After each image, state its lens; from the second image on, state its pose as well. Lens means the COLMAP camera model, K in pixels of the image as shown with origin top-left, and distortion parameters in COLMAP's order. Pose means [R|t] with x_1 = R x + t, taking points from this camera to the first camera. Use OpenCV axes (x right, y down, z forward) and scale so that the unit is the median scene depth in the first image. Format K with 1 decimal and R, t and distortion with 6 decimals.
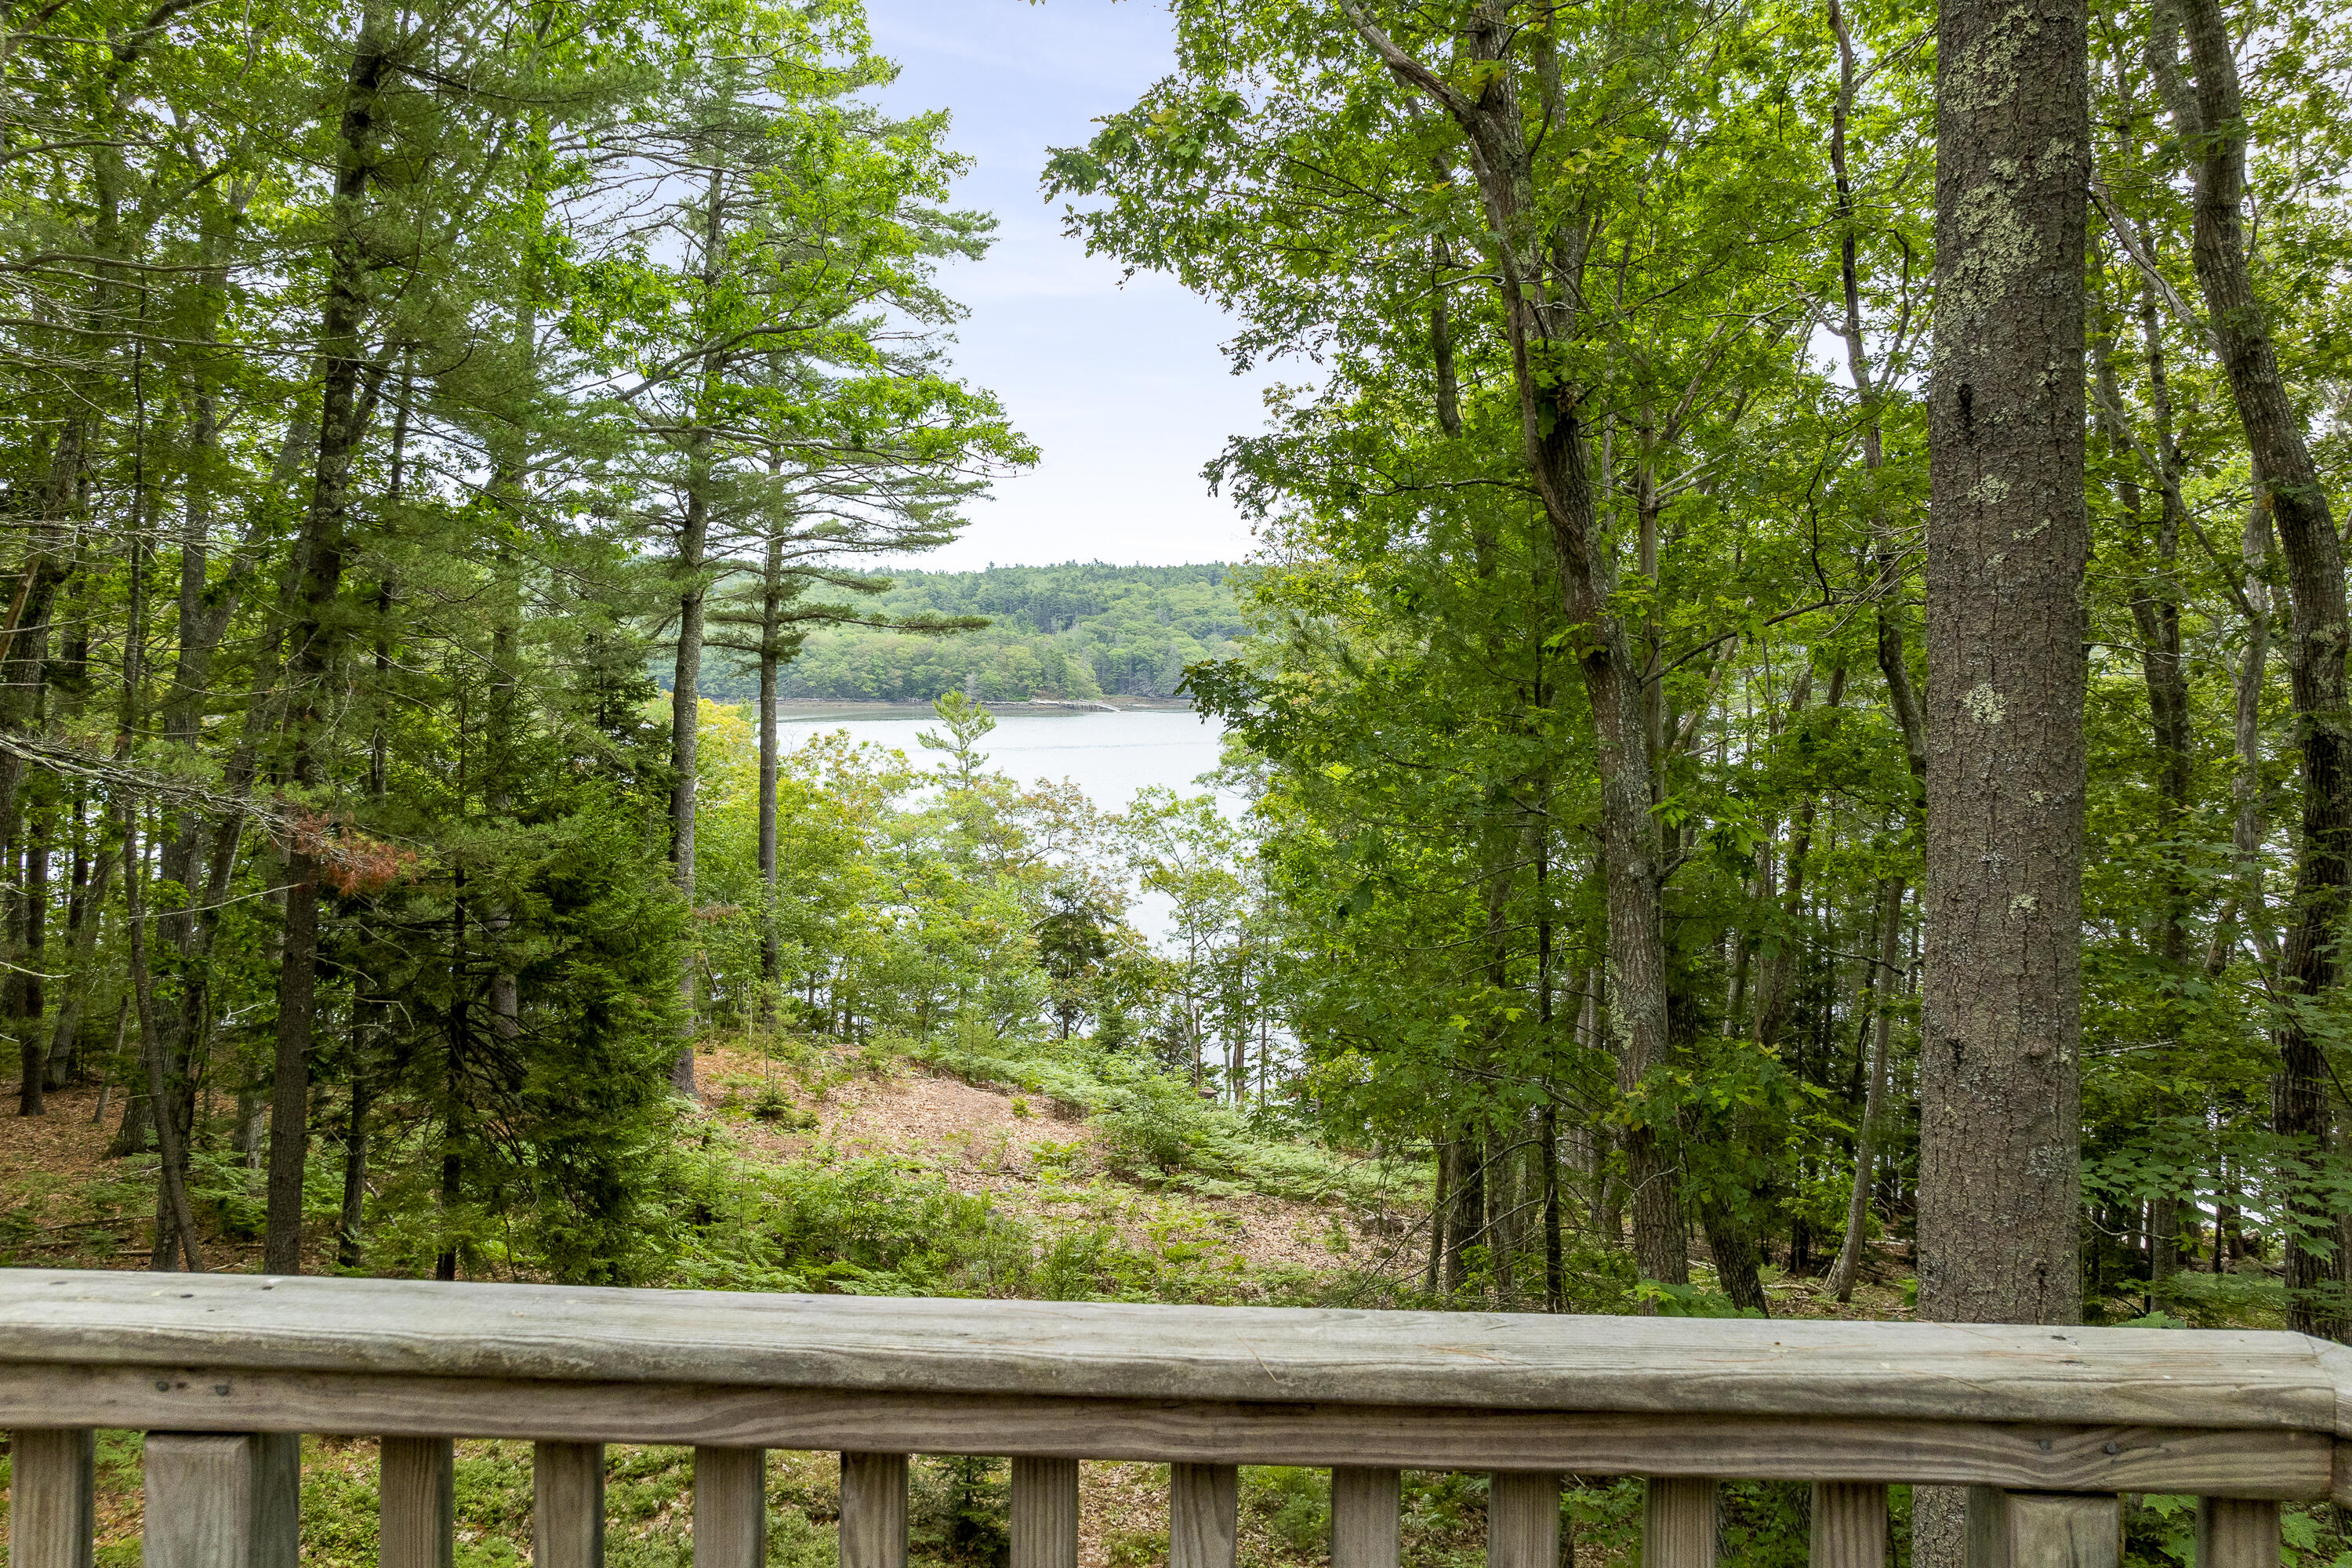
lens RADIAL K [[1645.1, 0, 1170.9], [0, 1645.1, 714.0], [0, 0, 1]] dist [-0.003509, 0.003006]
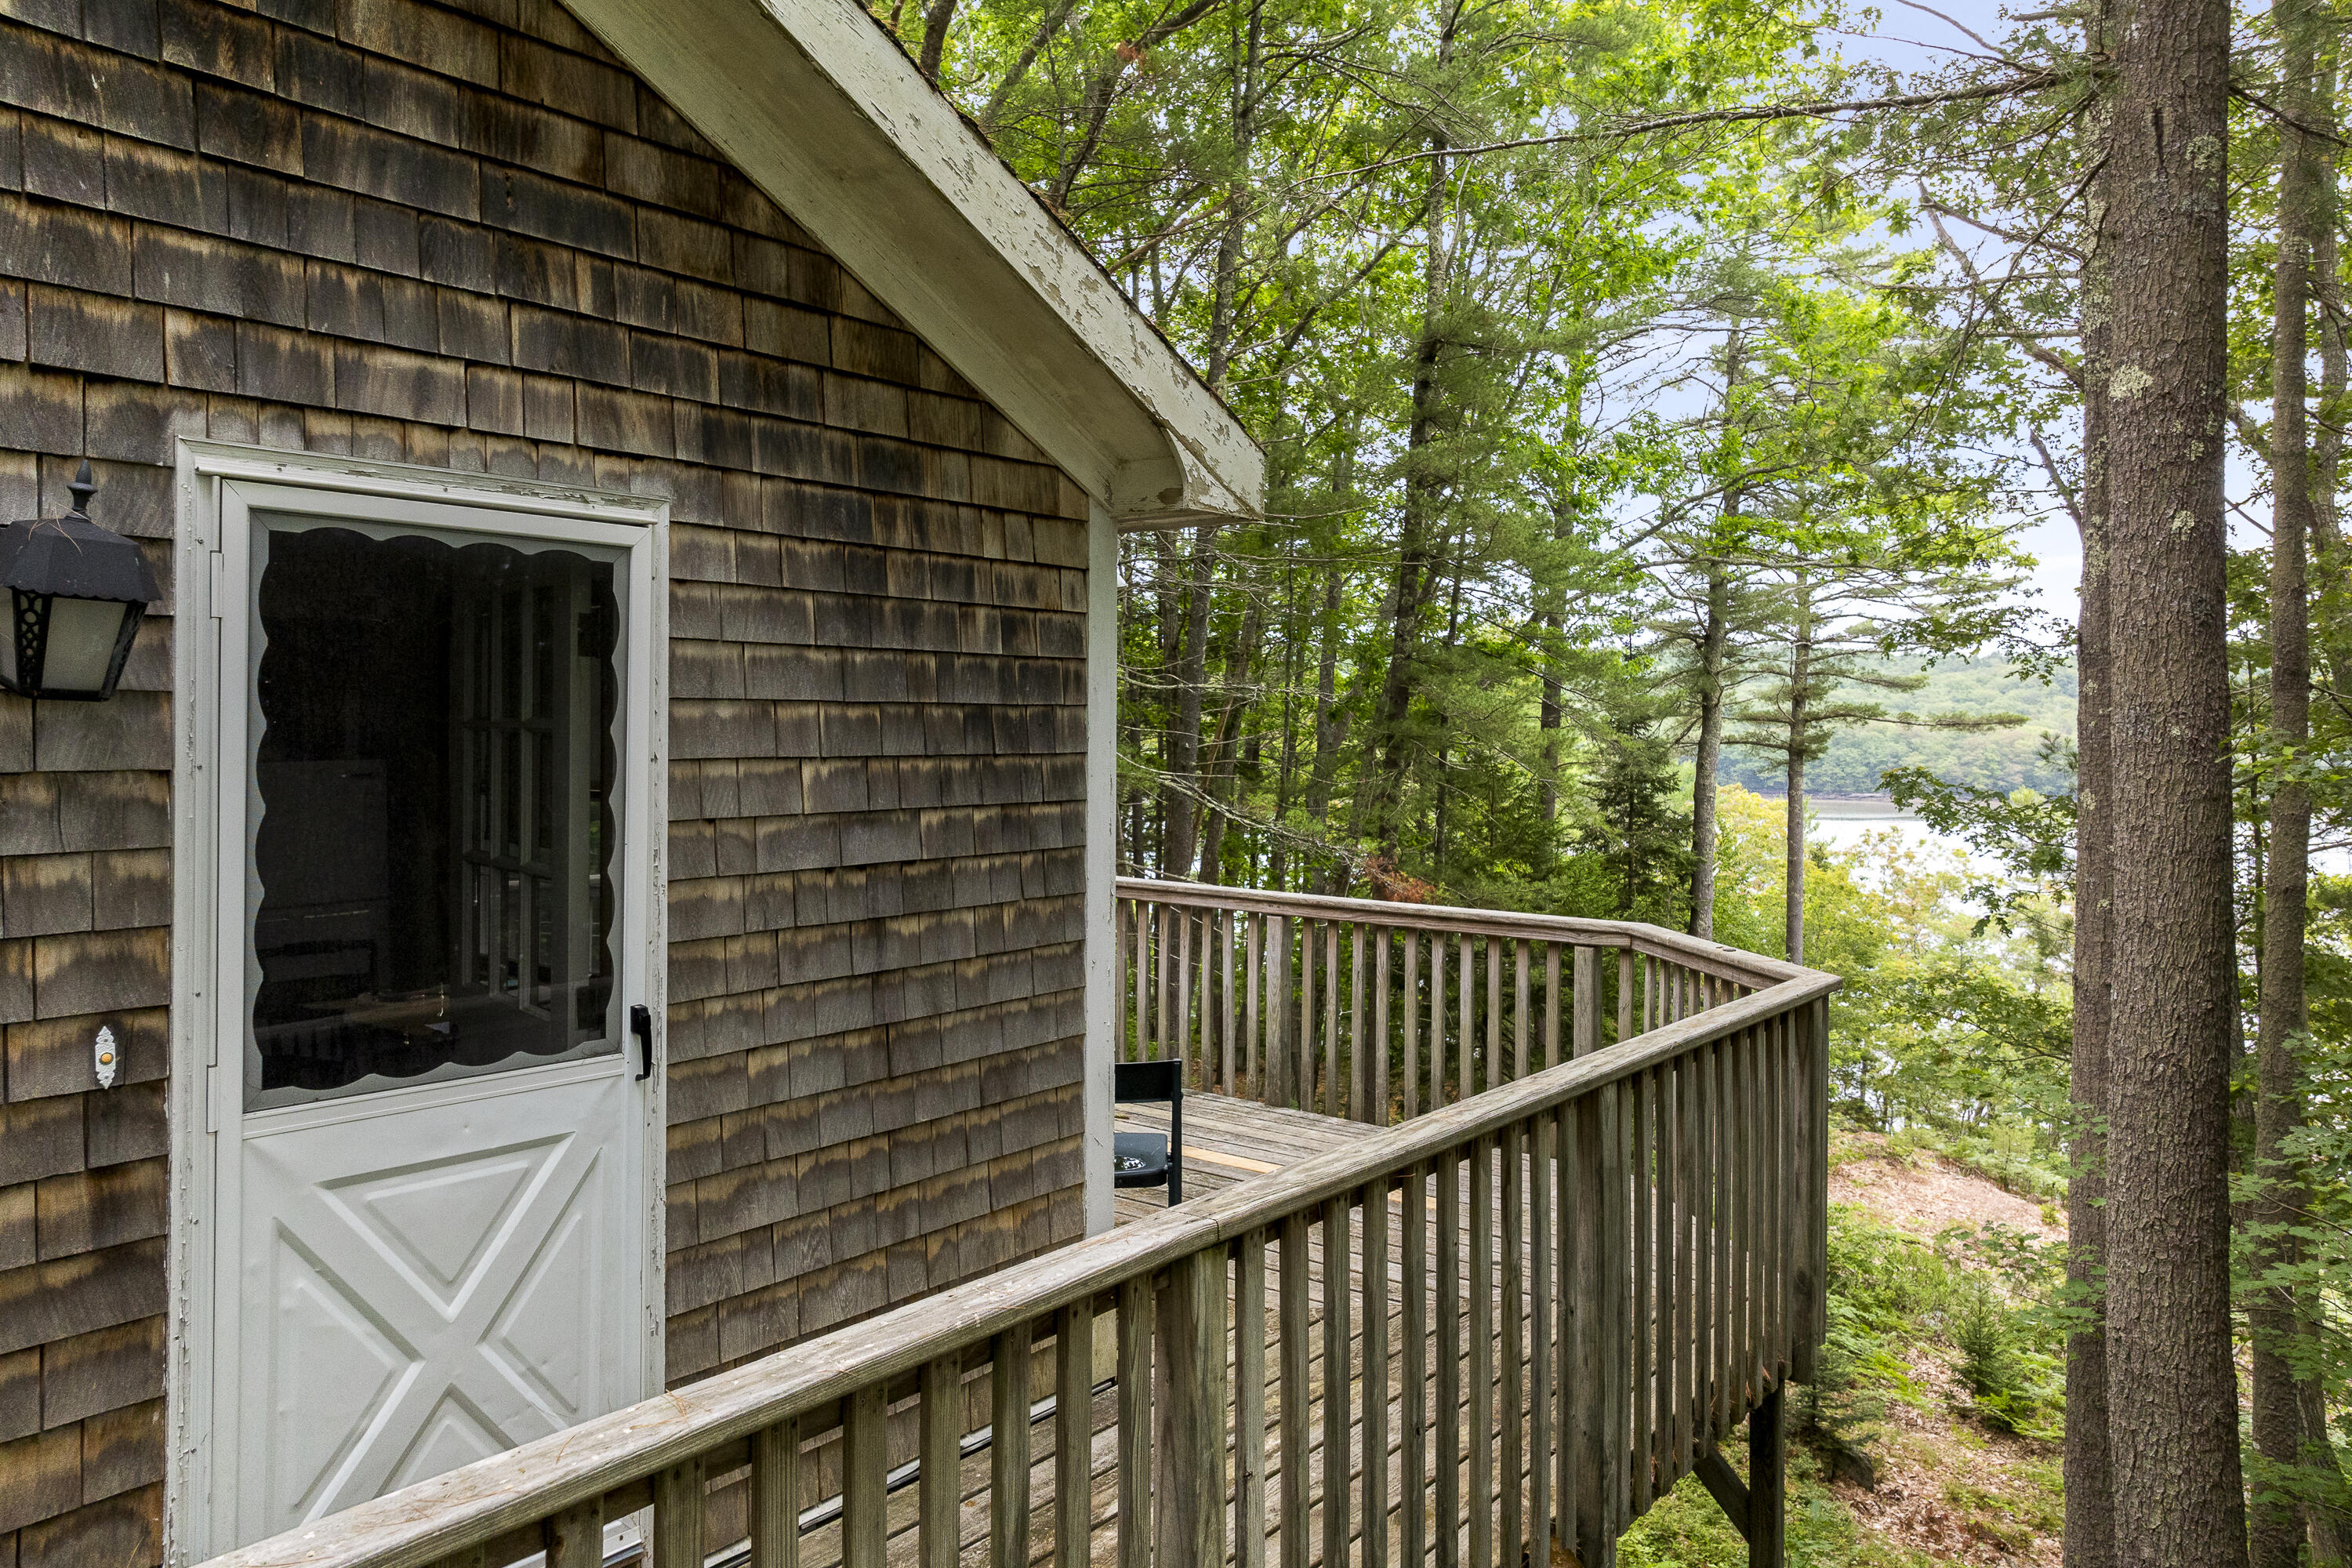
lens RADIAL K [[1645.1, 0, 1148.6], [0, 1645.1, 718.8], [0, 0, 1]] dist [-0.003509, 0.003006]
pose [[0.796525, -0.011134, -0.604503, 0.076758], [-0.021429, 0.998682, -0.046629, 0.001283], [0.604226, 0.050095, 0.795237, -0.117844]]
